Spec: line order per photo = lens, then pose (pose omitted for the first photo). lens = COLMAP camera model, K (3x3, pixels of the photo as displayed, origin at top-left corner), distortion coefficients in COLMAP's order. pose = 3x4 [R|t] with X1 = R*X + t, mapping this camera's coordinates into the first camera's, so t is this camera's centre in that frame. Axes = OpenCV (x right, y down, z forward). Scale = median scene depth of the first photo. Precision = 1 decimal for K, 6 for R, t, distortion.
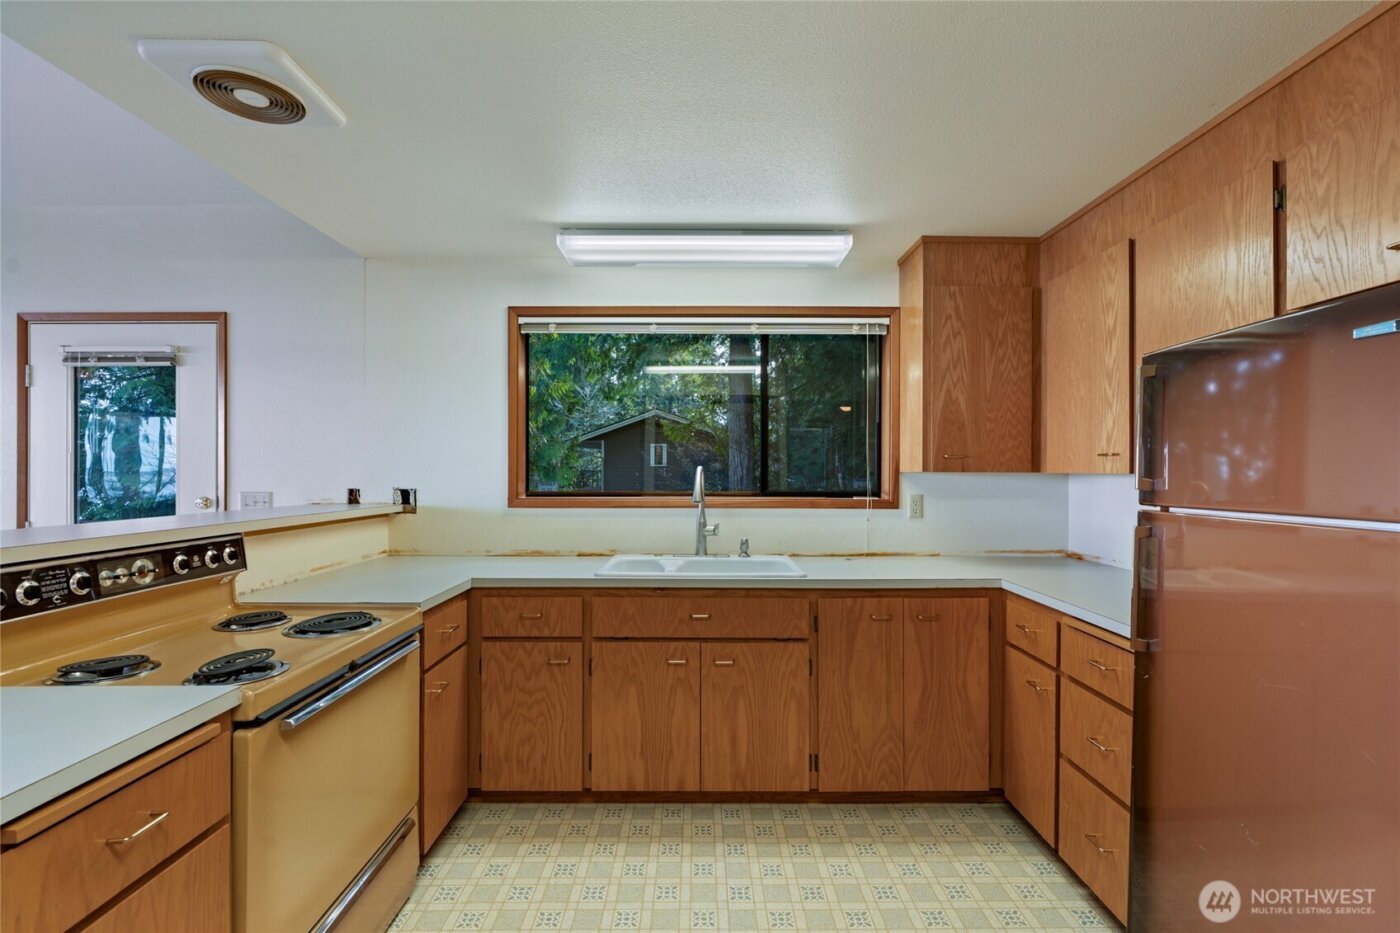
lens RADIAL K [[630.6, 0, 704.9], [0, 630.6, 471.3], [0, 0, 1]] dist [-0.009552, 0.001295]
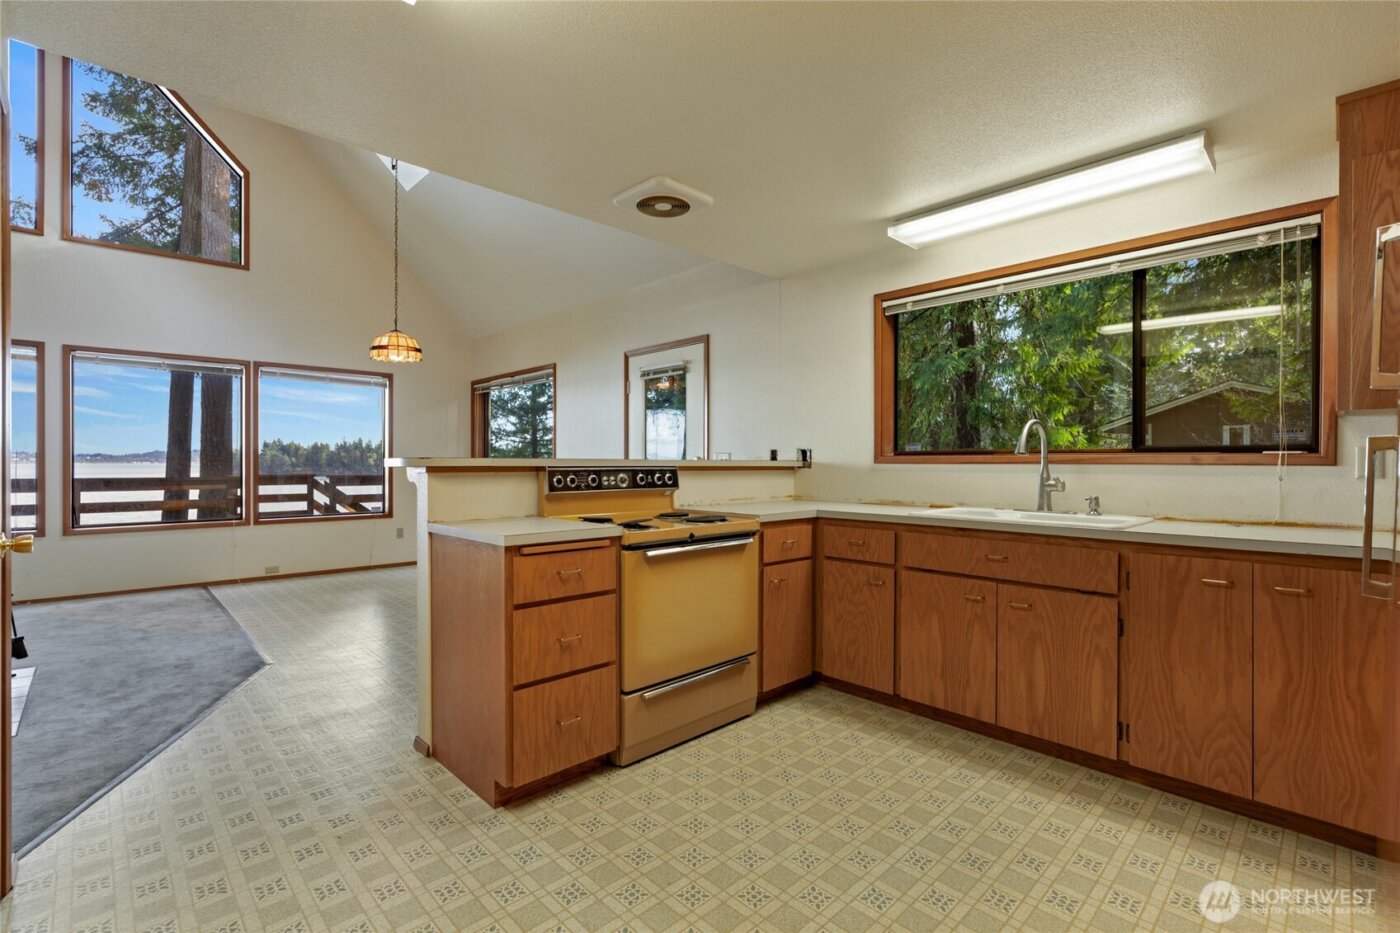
lens RADIAL K [[630.6, 0, 695.5], [0, 630.6, 464.5], [0, 0, 1]] dist [-0.009552, 0.001295]
pose [[0.685091, 0.003123, -0.728451, 0.410627], [-0.003212, 0.999994, 0.001266, 0.074984], [0.728451, 0.001473, 0.685097, -0.081644]]
